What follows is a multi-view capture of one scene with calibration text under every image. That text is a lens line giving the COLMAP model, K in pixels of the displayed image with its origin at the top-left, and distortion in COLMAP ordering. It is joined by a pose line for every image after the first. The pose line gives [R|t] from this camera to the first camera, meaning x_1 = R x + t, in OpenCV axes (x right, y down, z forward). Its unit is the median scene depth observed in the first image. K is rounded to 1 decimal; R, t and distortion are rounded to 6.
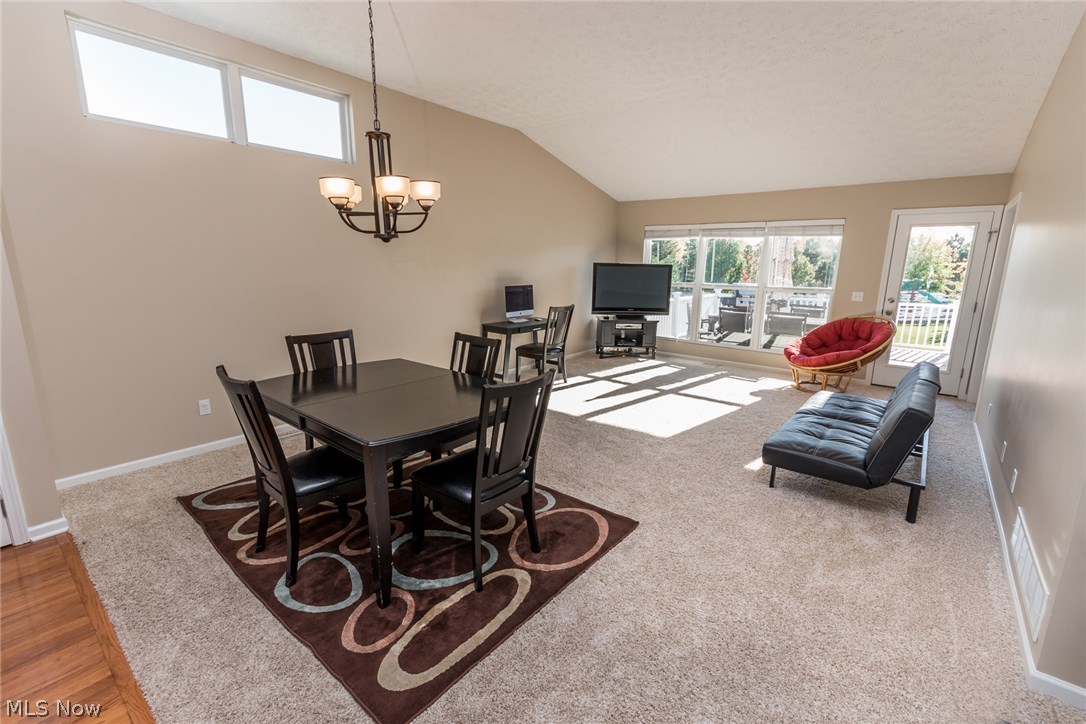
lens RADIAL K [[478.1, 0, 543.0], [0, 478.1, 362.0], [0, 0, 1]] dist [0.007917, 0.000249]
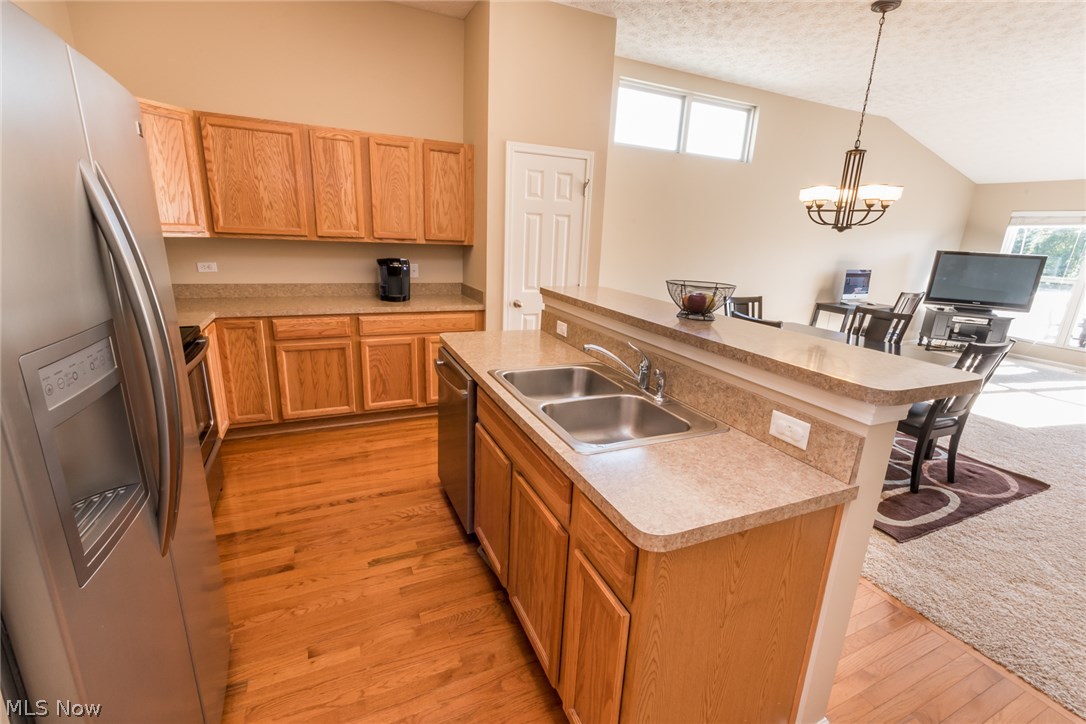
lens RADIAL K [[478.1, 0, 543.0], [0, 478.1, 362.0], [0, 0, 1]] dist [0.007917, 0.000249]
pose [[0.898849, 0.143559, -0.414079, -0.249622], [-0.124483, 0.989544, 0.072851, 0.060682], [0.420208, -0.013937, 0.907321, -0.301977]]
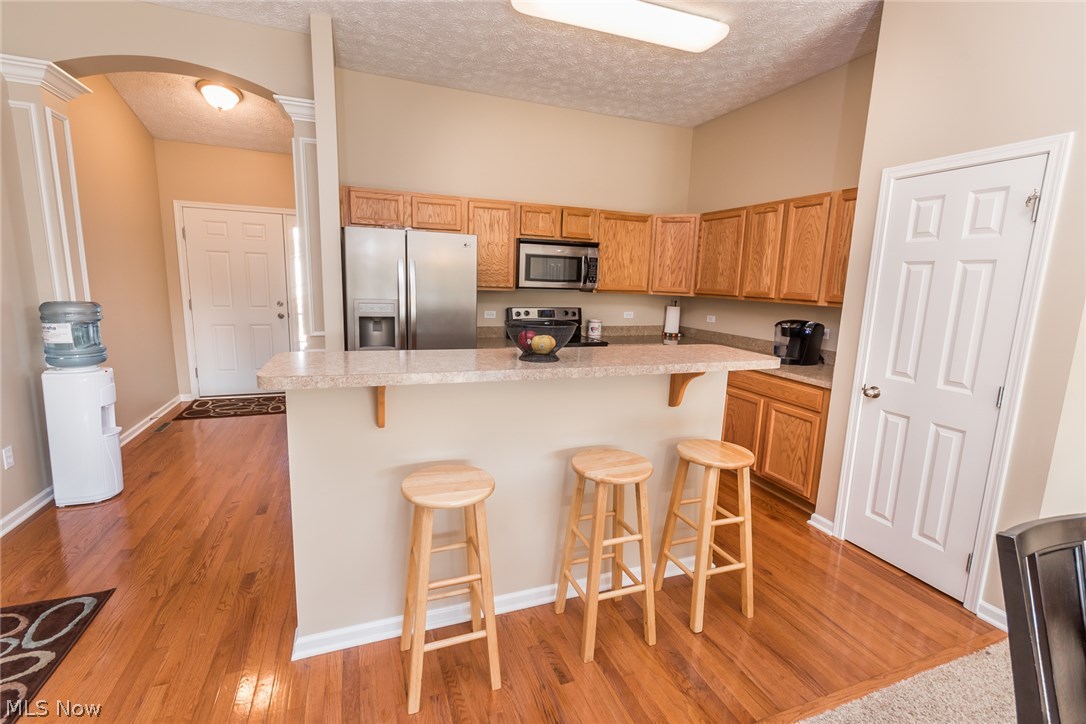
lens RADIAL K [[478.1, 0, 543.0], [0, 478.1, 362.0], [0, 0, 1]] dist [0.007917, 0.000249]
pose [[-0.493629, 0.124663, -0.860691, 0.016044], [-0.218636, 0.940099, 0.261558, -0.062039], [0.841741, 0.317291, -0.436804, 0.299266]]
